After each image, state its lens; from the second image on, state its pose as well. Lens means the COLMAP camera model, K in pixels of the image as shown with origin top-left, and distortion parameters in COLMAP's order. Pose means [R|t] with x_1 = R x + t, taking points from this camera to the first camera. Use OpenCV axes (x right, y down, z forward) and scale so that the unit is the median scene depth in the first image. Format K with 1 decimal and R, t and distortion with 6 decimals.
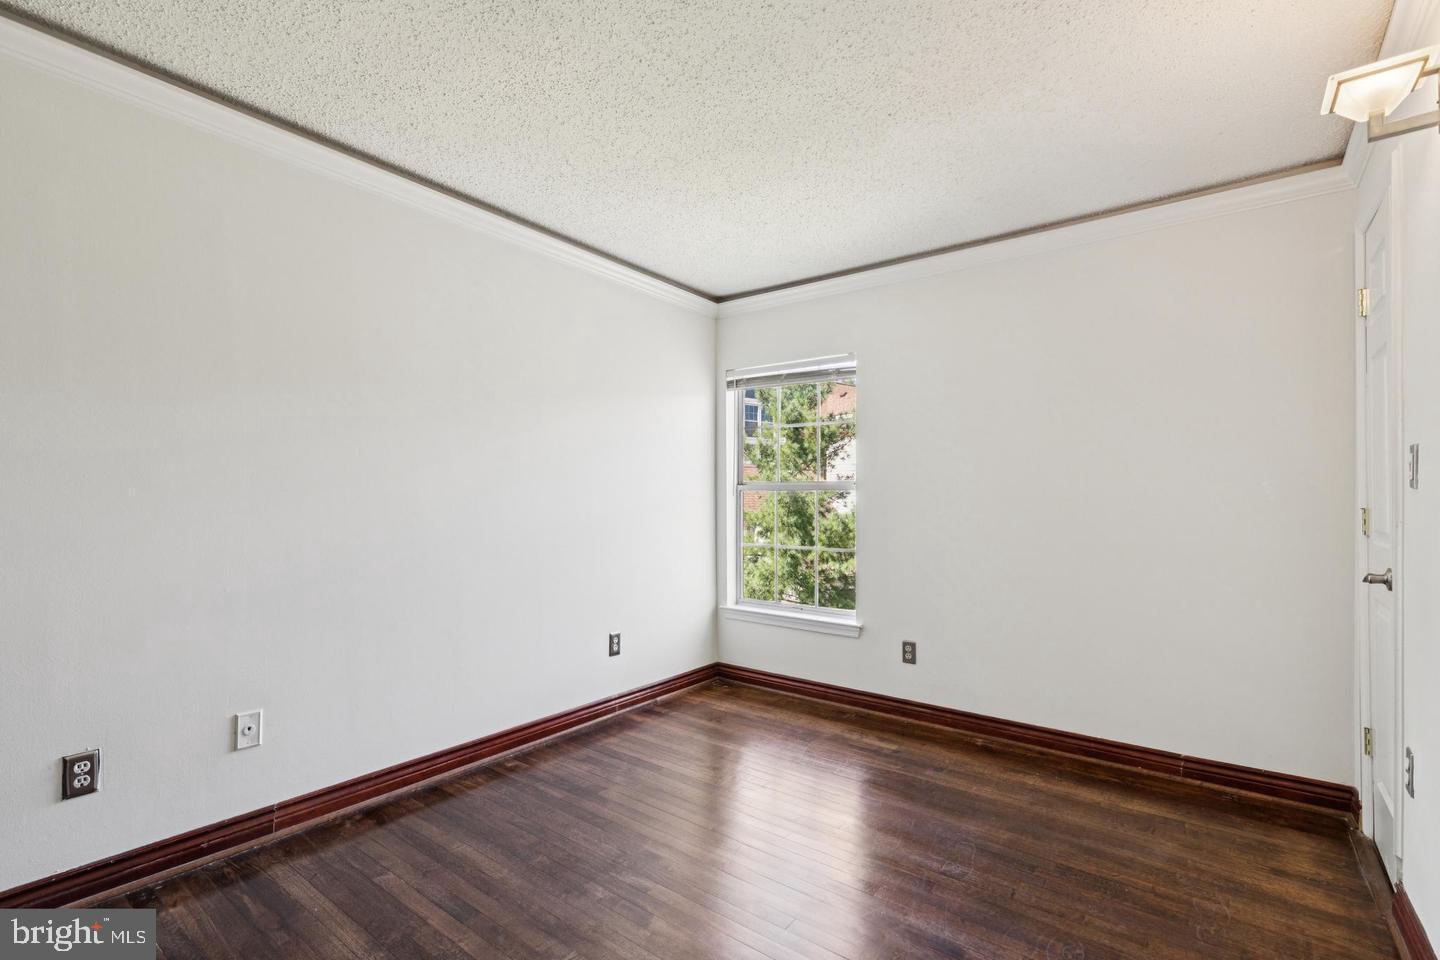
lens RADIAL K [[663.8, 0, 721.6], [0, 663.8, 489.5], [0, 0, 1]] dist [-0.000768, -0.000614]
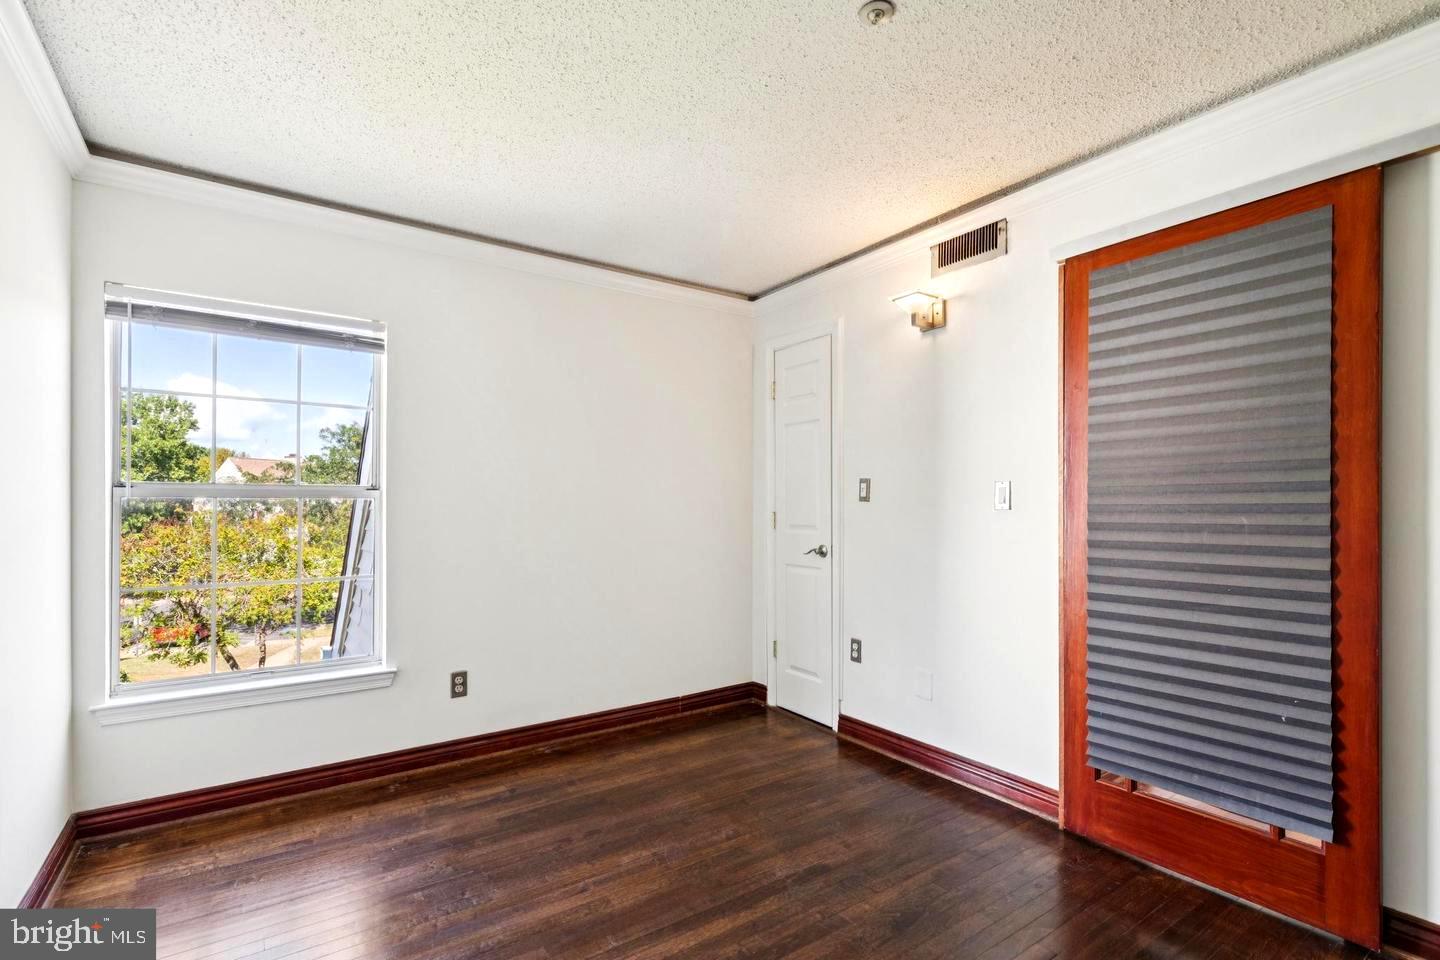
lens RADIAL K [[658.9, 0, 724.1], [0, 658.9, 501.1], [0, 0, 1]] dist [0.006004, 0.000134]
pose [[0.297384, 0.008328, 0.954722, -0.445767], [-0.004122, 0.999964, -0.007439, 0.009018], [-0.954749, -0.001724, 0.297407, 0.408364]]
